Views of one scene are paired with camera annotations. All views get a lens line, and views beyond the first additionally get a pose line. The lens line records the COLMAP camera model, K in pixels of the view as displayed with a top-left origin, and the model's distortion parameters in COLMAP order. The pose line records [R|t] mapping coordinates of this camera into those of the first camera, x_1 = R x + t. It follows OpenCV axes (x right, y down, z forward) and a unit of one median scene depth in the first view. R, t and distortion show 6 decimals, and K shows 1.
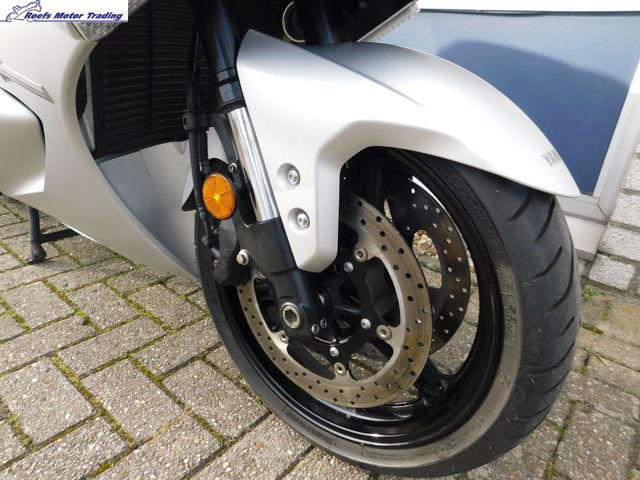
lens RADIAL K [[437.7, 0, 318.6], [0, 437.7, 239.6], [0, 0, 1]] dist [-0.065167, 0.053686]
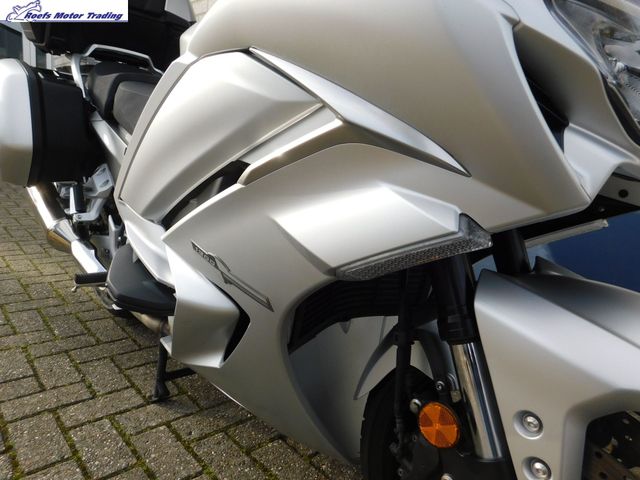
lens RADIAL K [[437.7, 0, 323.1], [0, 437.7, 236.5], [0, 0, 1]] dist [-0.065167, 0.053686]
pose [[0.992246, 0.050982, -0.113354, -0.237565], [-0.076207, 0.970012, -0.230800, -0.160090], [0.098188, 0.237649, 0.966376, -0.052004]]
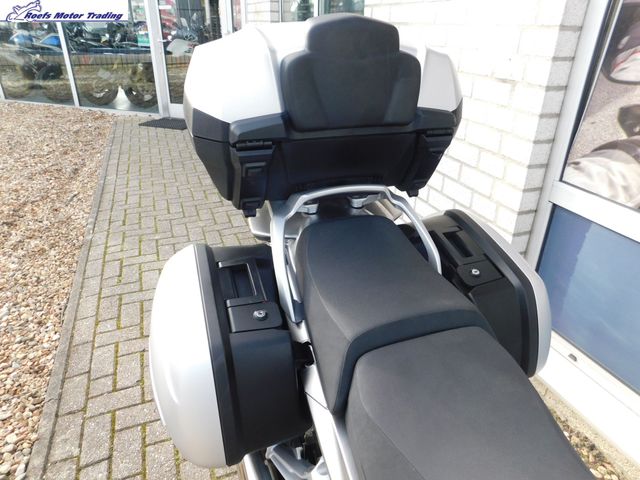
lens RADIAL K [[437.7, 0, 319.2], [0, 437.7, 237.4], [0, 0, 1]] dist [-0.065167, 0.053686]
pose [[0.863457, 0.161877, -0.477742, -0.833916], [-0.156010, 0.986372, 0.052253, -1.203883], [0.479690, 0.029414, 0.876945, 0.431687]]
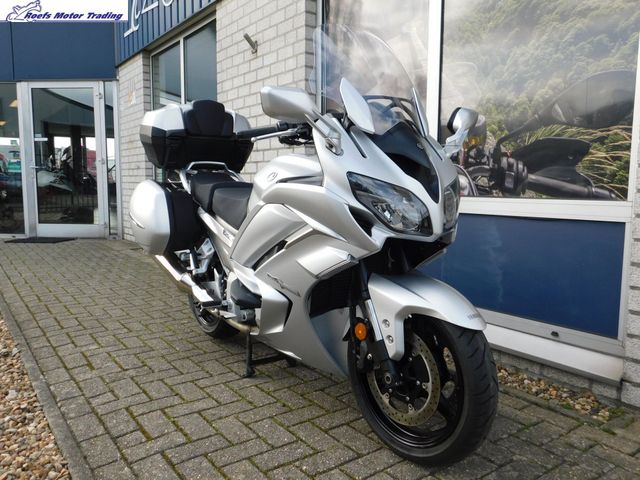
lens RADIAL K [[516.3, 0, 319.0], [0, 516.3, 236.7], [0, 0, 1]] dist [-0.002038, -0.002527]
pose [[0.963614, -0.046872, -0.263156, 0.232684], [-0.040288, 0.947790, -0.316341, 0.218445], [0.264244, 0.315433, 0.911415, -1.296938]]
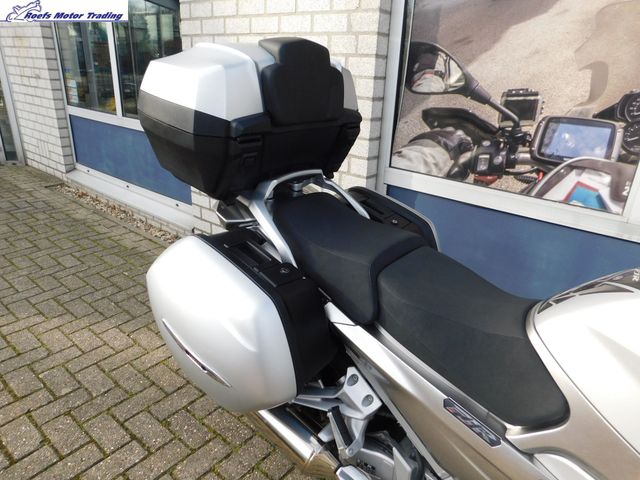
lens RADIAL K [[437.7, 0, 319.2], [0, 437.7, 236.2], [0, 0, 1]] dist [-0.065167, 0.053686]
pose [[0.999242, -0.036975, -0.012199, -1.249127], [0.036378, 0.998279, -0.045990, -1.010818], [0.013879, 0.045512, 0.998867, 0.046398]]
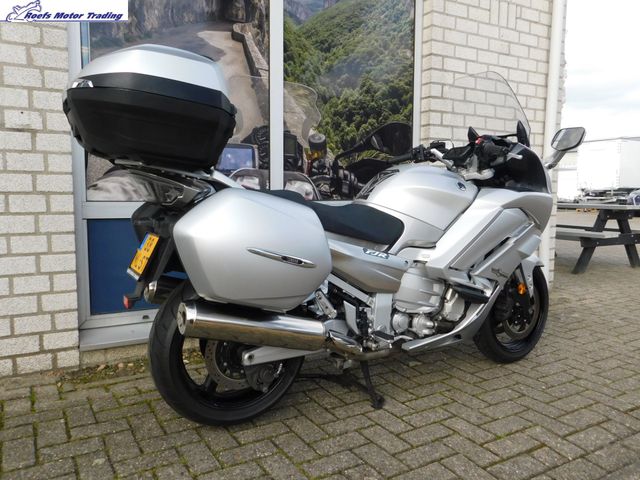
lens RADIAL K [[516.3, 0, 319.8], [0, 516.3, 237.5], [0, 0, 1]] dist [-0.002038, -0.002527]
pose [[0.339654, -0.166614, 0.925675, -3.162911], [0.403132, 0.914988, 0.016771, -0.830712], [-0.849776, 0.367473, 0.377947, 0.356017]]
